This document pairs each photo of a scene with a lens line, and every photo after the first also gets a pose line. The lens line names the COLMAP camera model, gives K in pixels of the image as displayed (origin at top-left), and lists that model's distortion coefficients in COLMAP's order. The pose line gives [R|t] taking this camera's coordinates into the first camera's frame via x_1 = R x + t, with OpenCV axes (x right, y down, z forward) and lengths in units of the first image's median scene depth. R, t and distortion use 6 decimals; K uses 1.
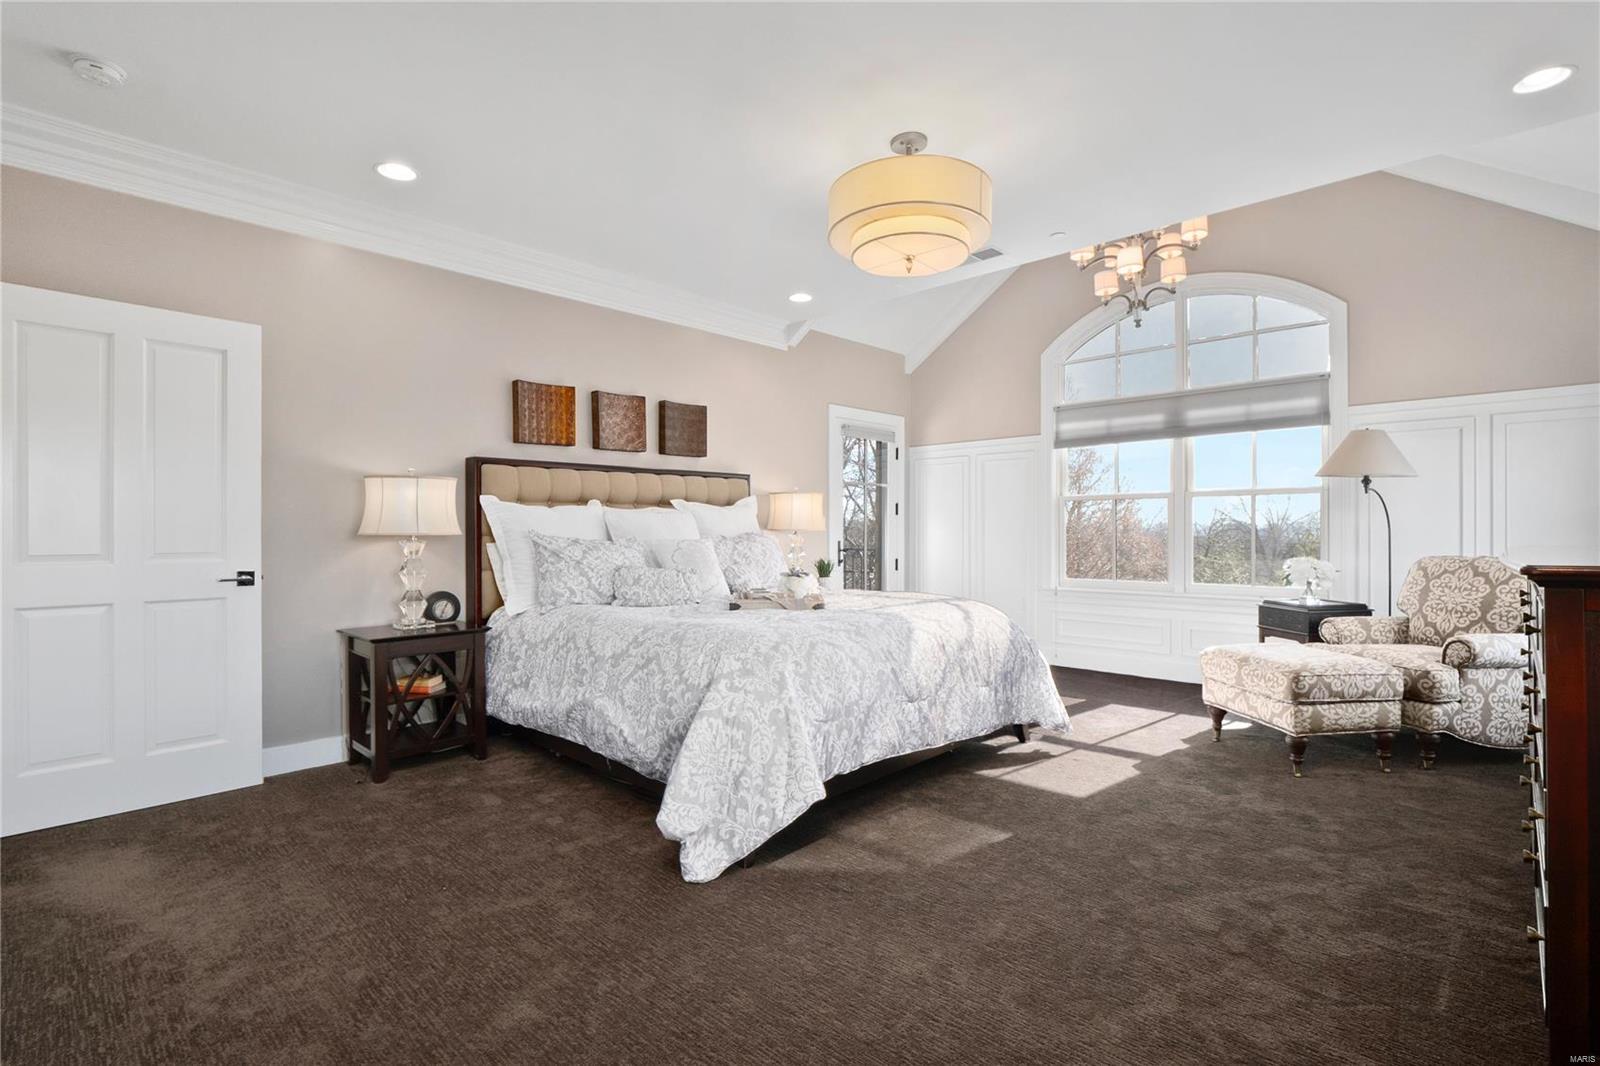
lens RADIAL K [[751.7, 0, 788.1], [0, 751.7, 528.4], [0, 0, 1]] dist [-0.001257, -0.001192]
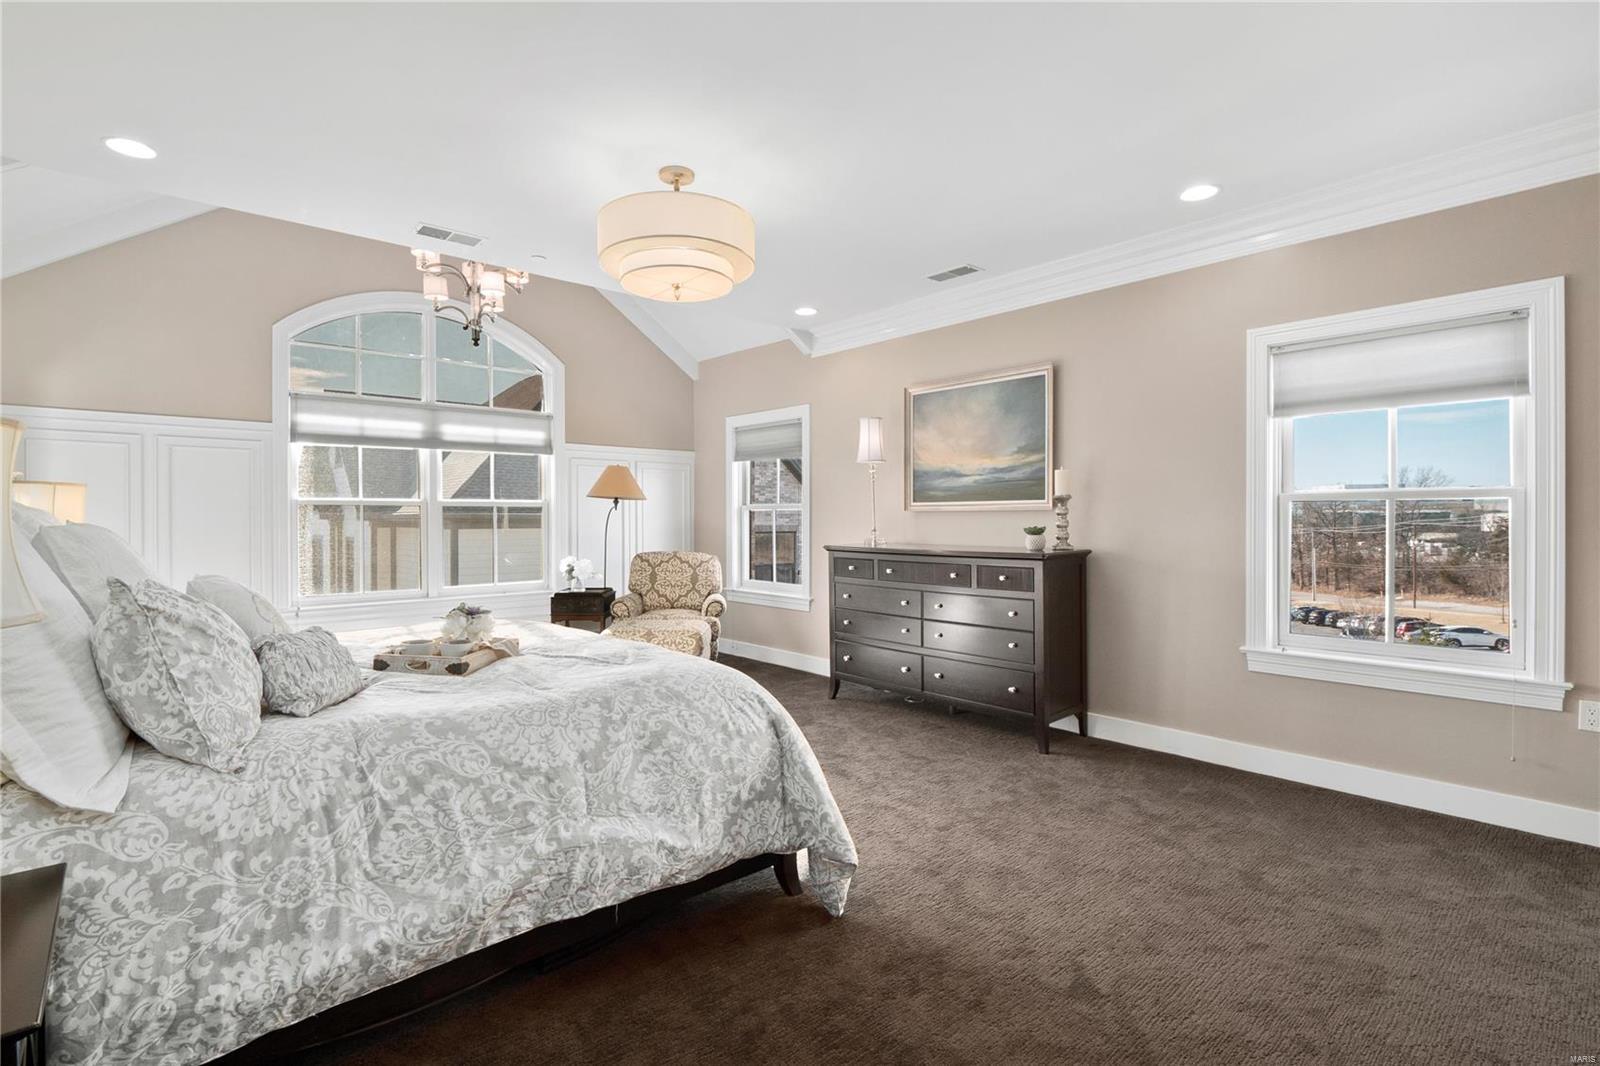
lens RADIAL K [[751.7, 0, 787.8], [0, 751.7, 526.9], [0, 0, 1]] dist [-0.001257, -0.001192]
pose [[0.087559, -0.006976, 0.996135, -0.809143], [0.002895, 0.999973, 0.006749, -0.030505], [-0.996155, 0.002293, 0.087577, 0.718553]]
